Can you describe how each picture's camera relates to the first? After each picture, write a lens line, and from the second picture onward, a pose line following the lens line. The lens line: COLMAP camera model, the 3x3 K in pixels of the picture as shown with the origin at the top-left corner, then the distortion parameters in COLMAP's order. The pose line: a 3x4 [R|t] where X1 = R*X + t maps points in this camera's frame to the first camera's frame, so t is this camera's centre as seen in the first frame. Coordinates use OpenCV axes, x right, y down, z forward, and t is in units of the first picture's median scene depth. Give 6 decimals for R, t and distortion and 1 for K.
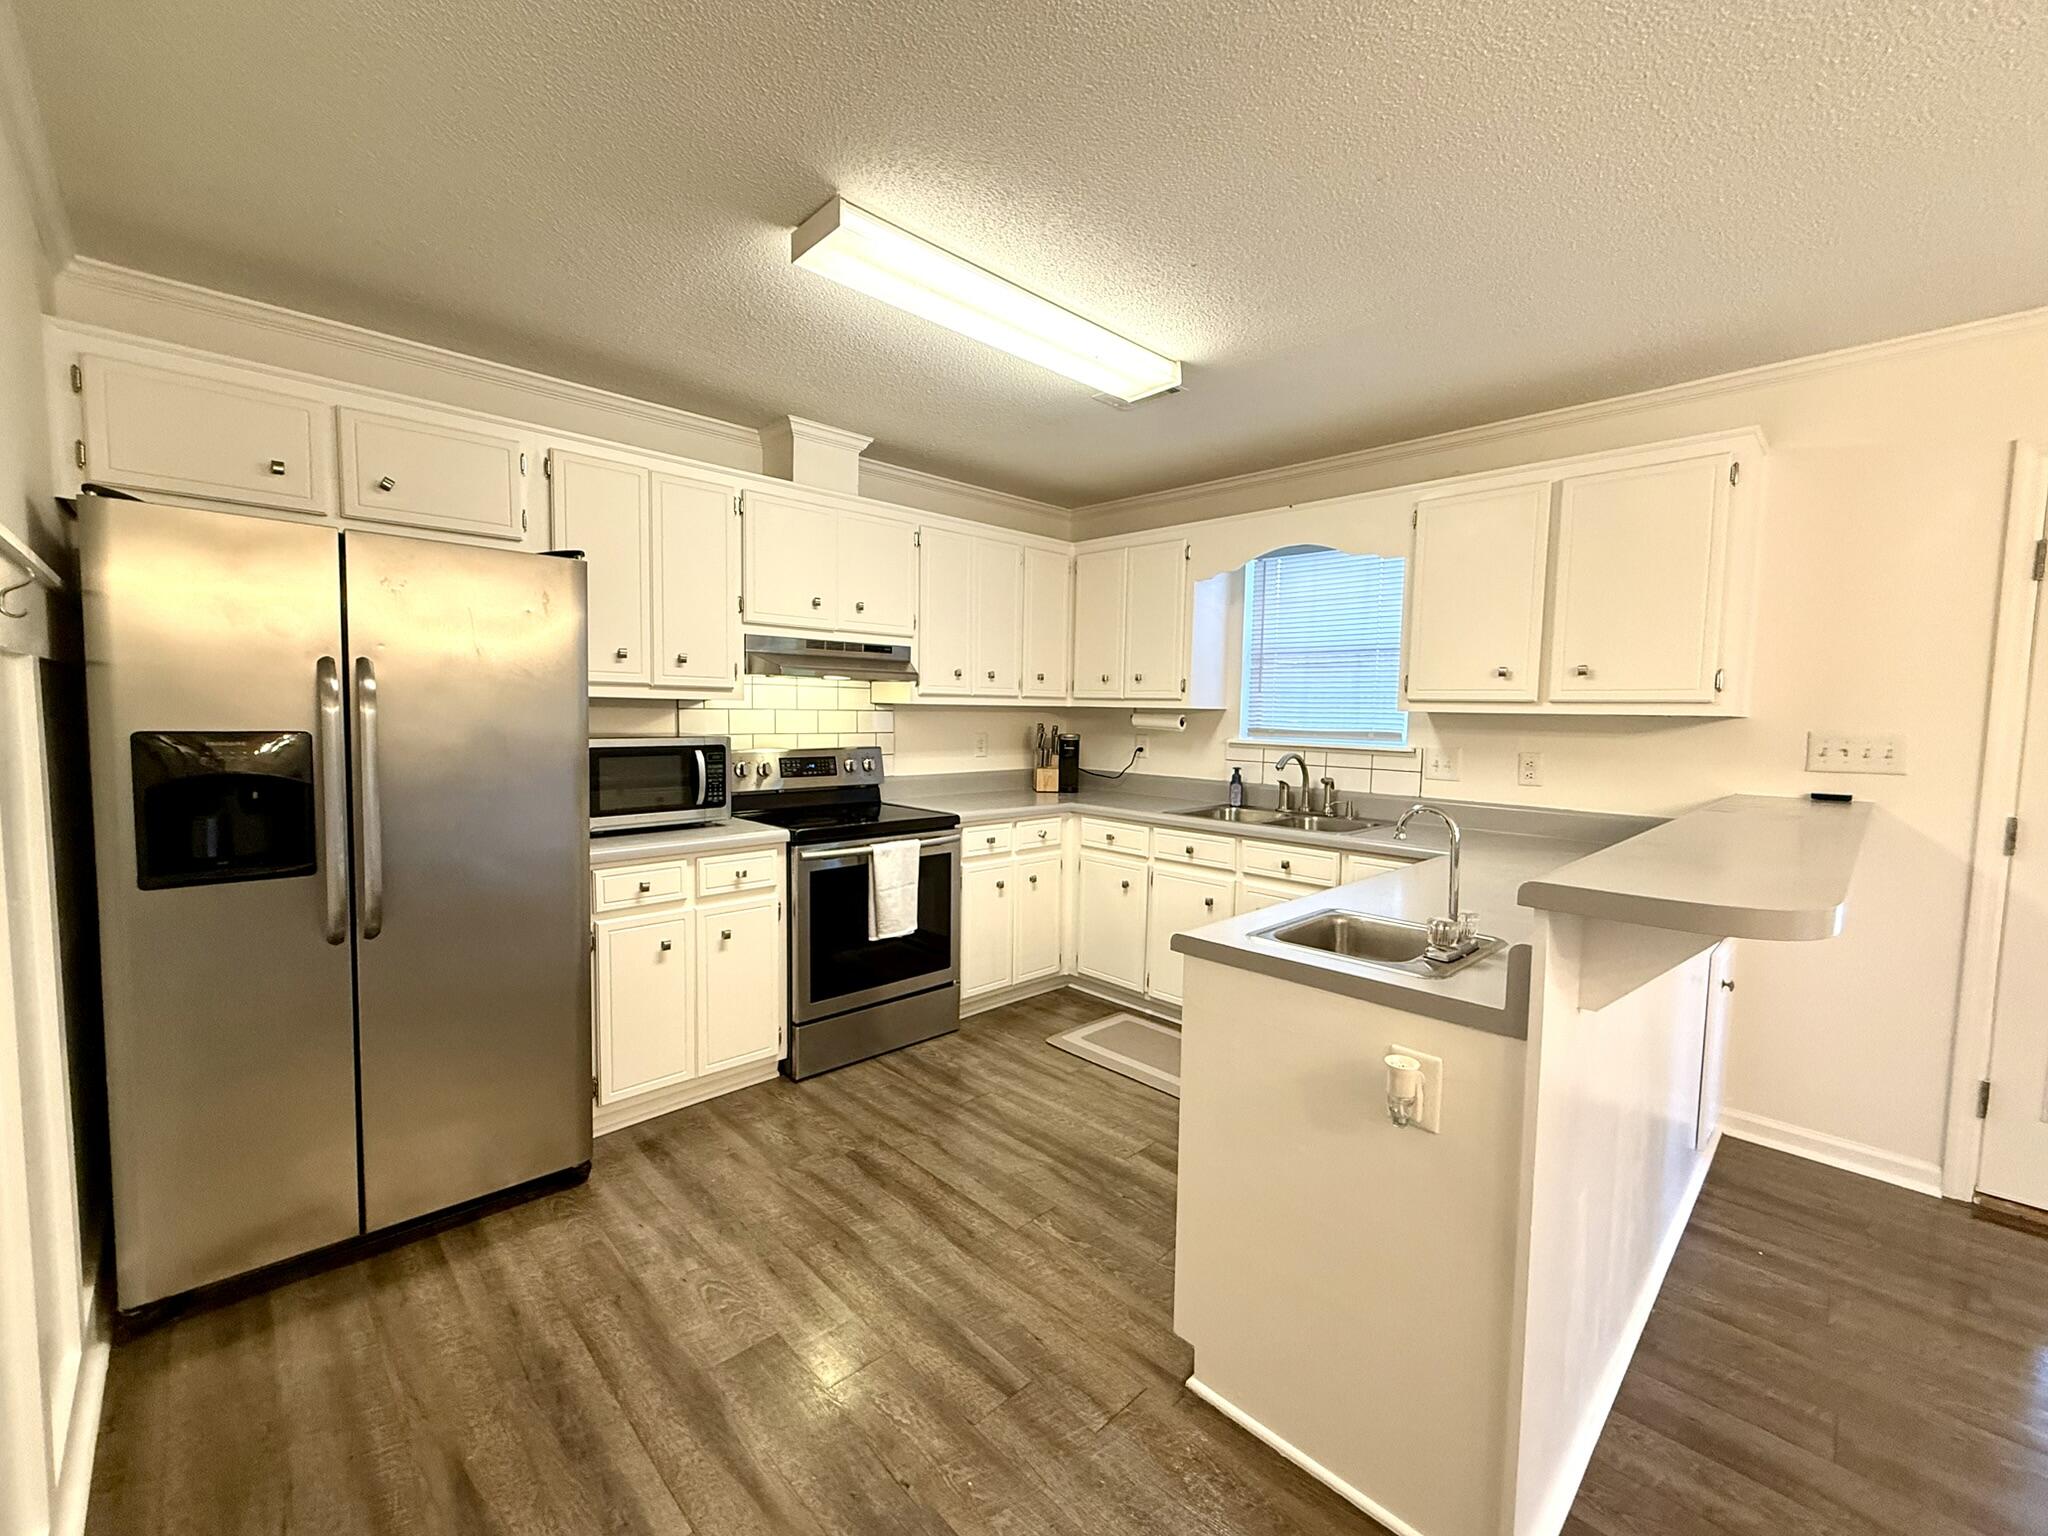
lens RADIAL K [[827.1, 0, 985.6], [0, 827.1, 779.8], [0, 0, 1]] dist [0.000719, -0.000066]
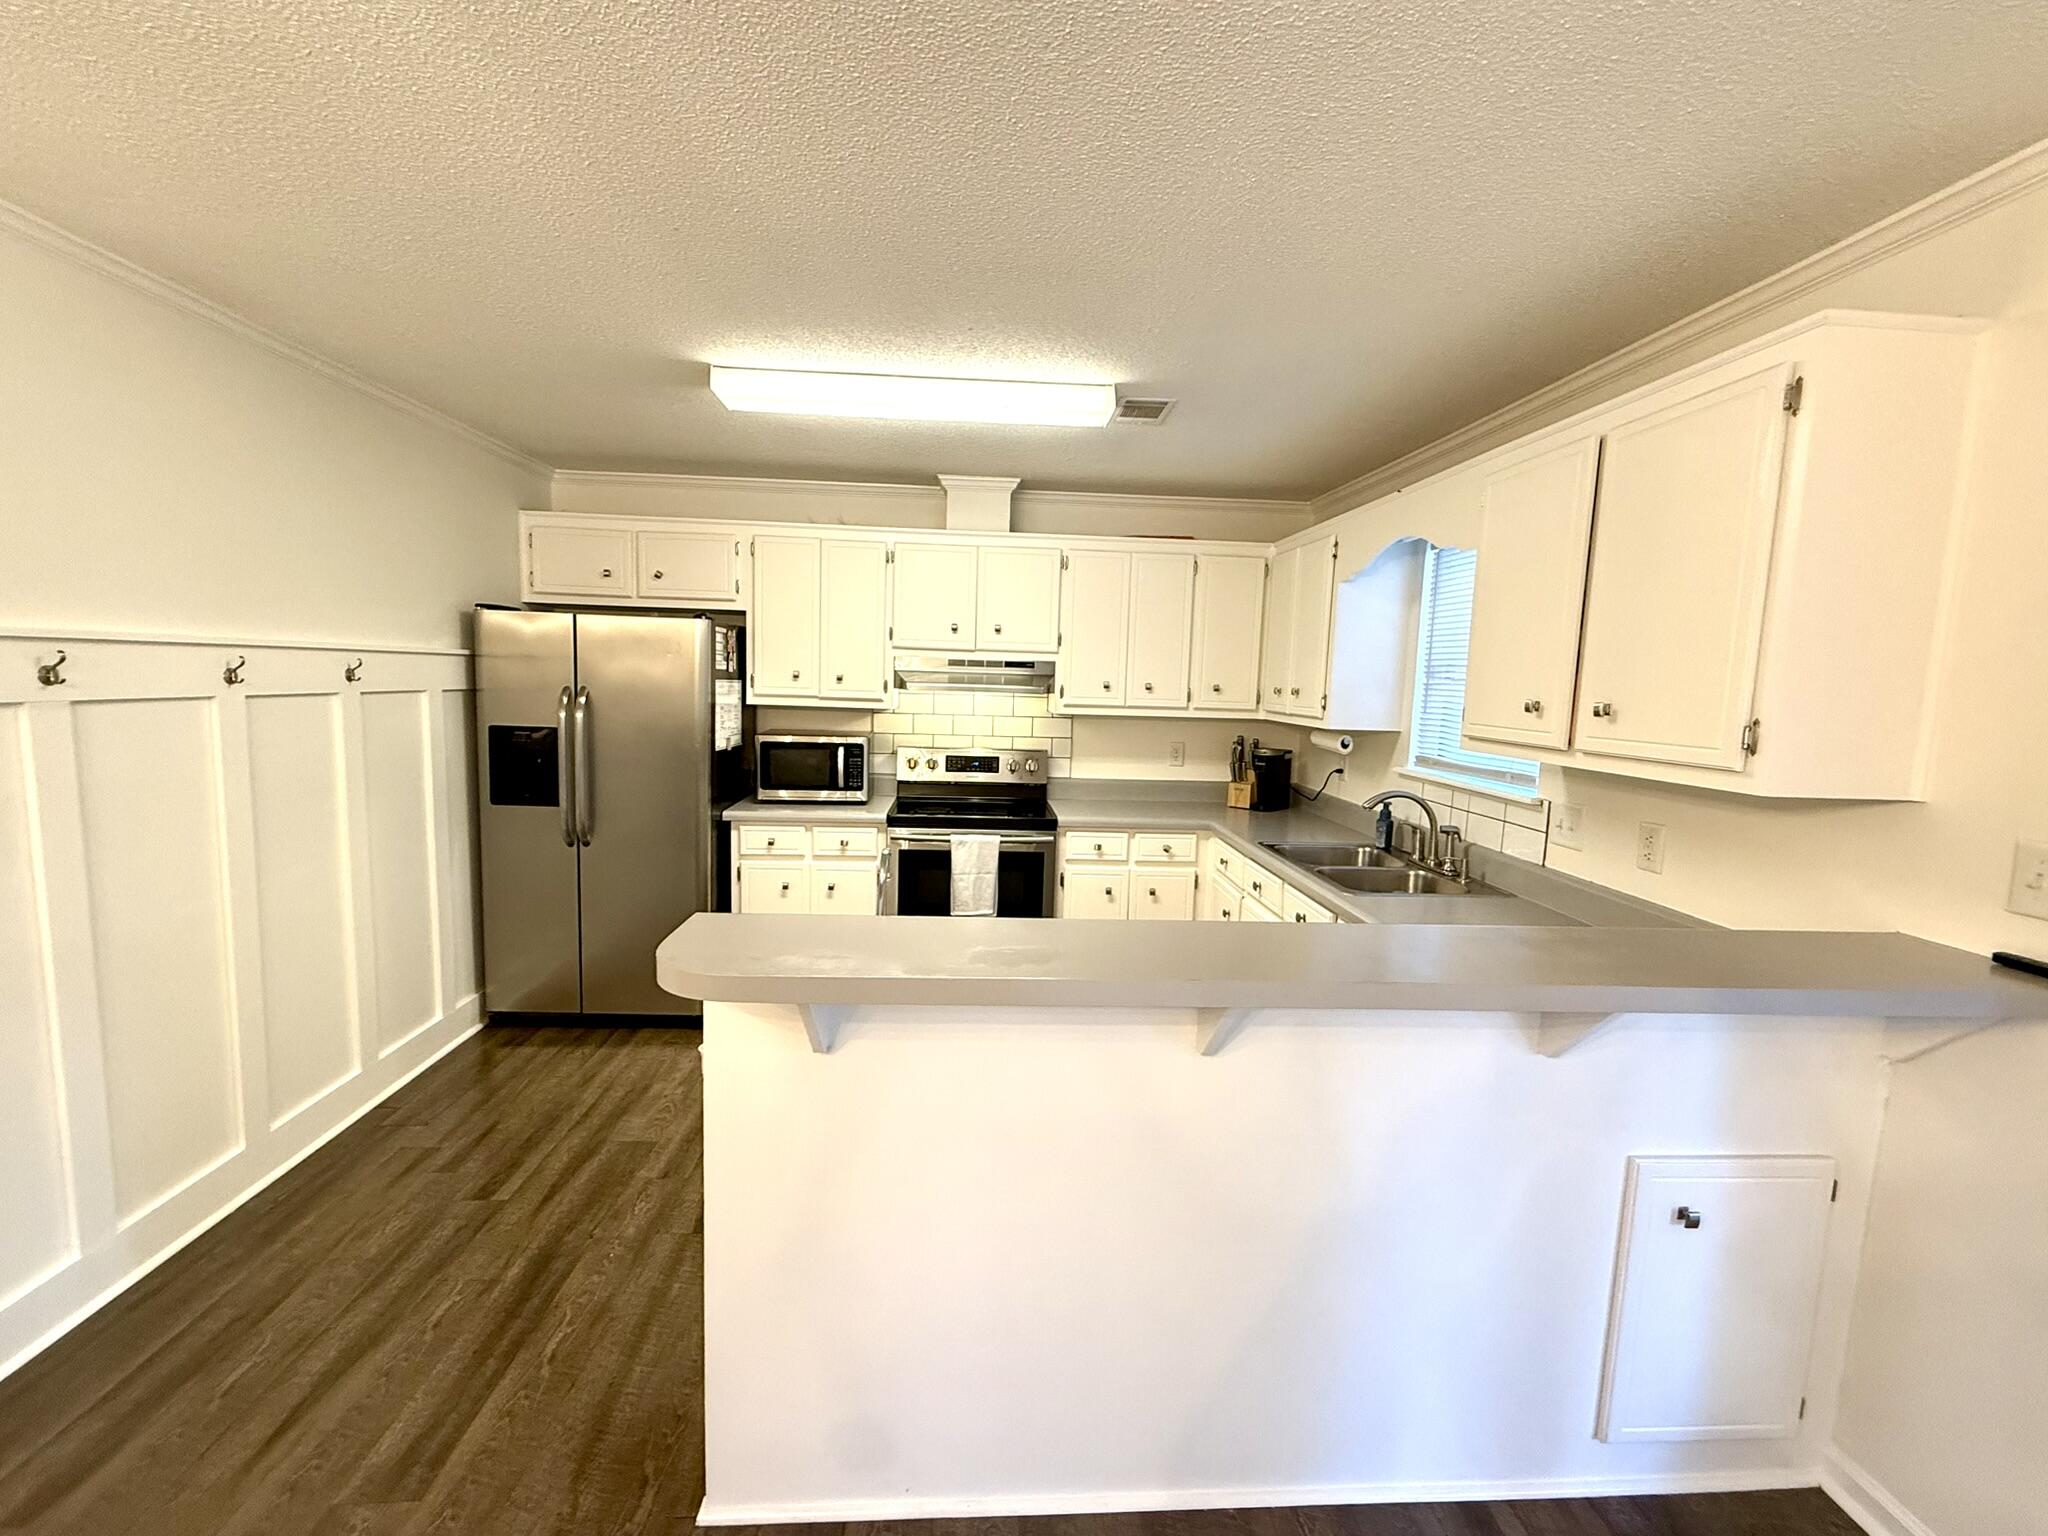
lens RADIAL K [[827.1, 0, 1009.4], [0, 827.1, 777.7], [0, 0, 1]] dist [0.000719, -0.000066]
pose [[0.771897, 0.083675, -0.630217, 0.601716], [-0.072806, 0.996413, 0.043122, -0.053873], [0.631565, 0.012598, 0.775220, 0.121611]]
